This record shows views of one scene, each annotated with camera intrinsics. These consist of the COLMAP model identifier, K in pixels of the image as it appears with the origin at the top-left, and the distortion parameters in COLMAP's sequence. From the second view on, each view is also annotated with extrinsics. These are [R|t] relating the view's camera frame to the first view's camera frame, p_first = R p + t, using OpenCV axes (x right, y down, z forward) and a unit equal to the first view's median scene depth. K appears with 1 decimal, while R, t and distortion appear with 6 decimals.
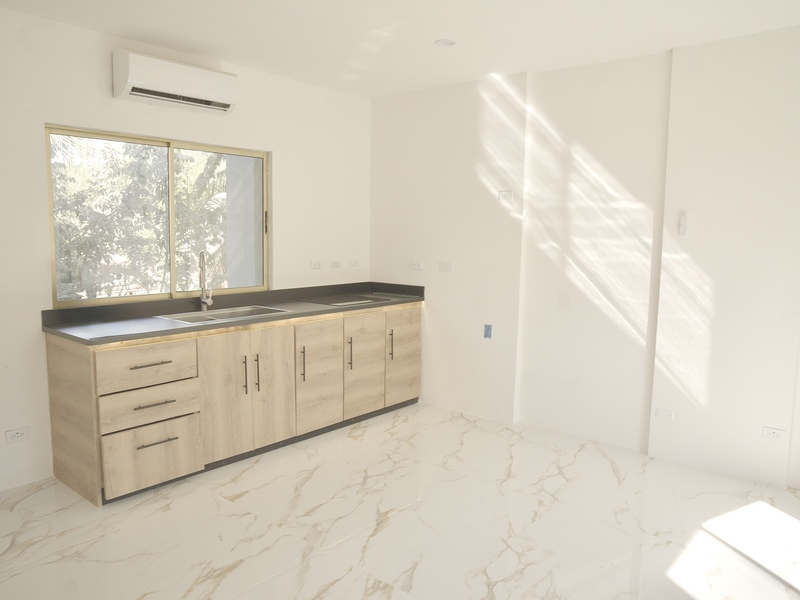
lens RADIAL K [[616.0, 0, 408.2], [0, 616.0, 296.5], [0, 0, 1]] dist [-0.090228, 0.094170]
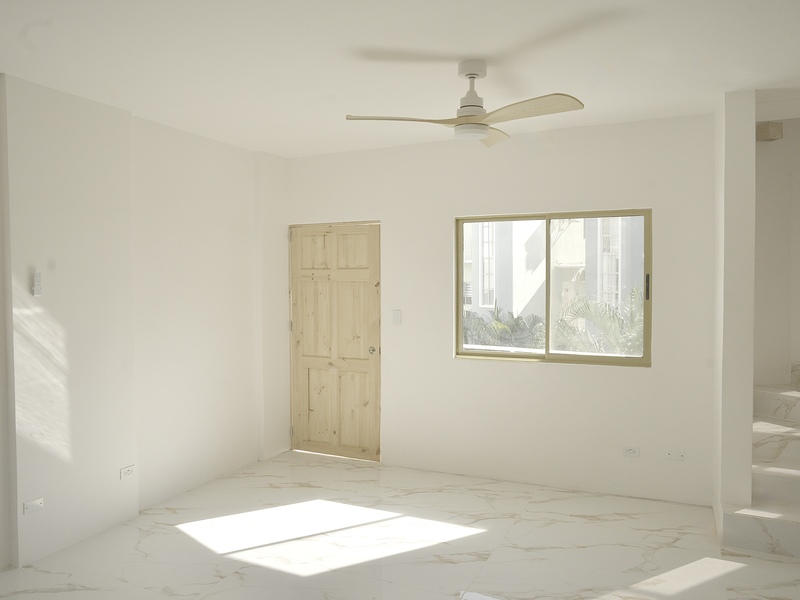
lens RADIAL K [[616.0, 0, 394.5], [0, 616.0, 298.7], [0, 0, 1]] dist [-0.090228, 0.094170]
pose [[-0.264761, -0.033917, 0.963717, -0.454430], [0.108461, 0.991992, 0.064709, -0.076439], [-0.958195, 0.121658, -0.258962, 0.674924]]
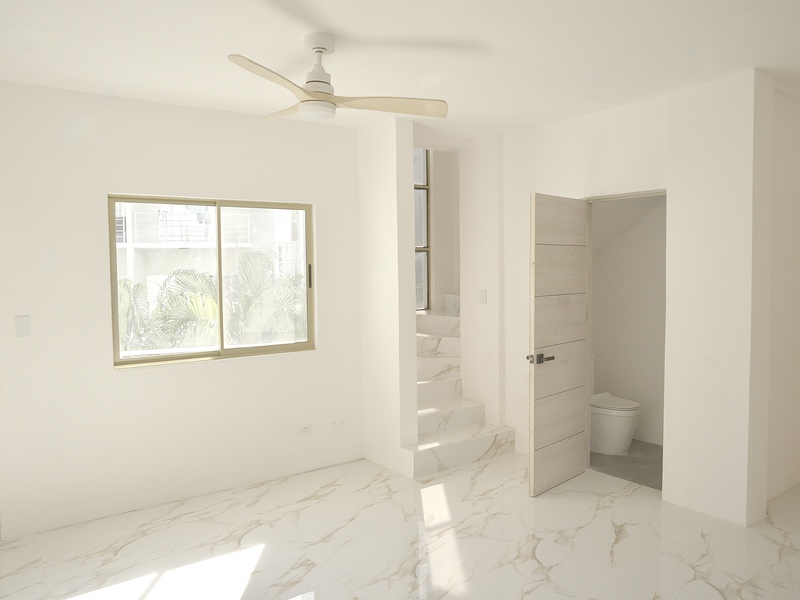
lens RADIAL K [[616.0, 0, 406.3], [0, 616.0, 298.6], [0, 0, 1]] dist [-0.090228, 0.094170]
pose [[-0.975651, -0.003594, 0.219301, -0.011861], [0.032020, 0.986819, 0.158628, -0.114739], [-0.216981, 0.161788, -0.962675, 1.040060]]
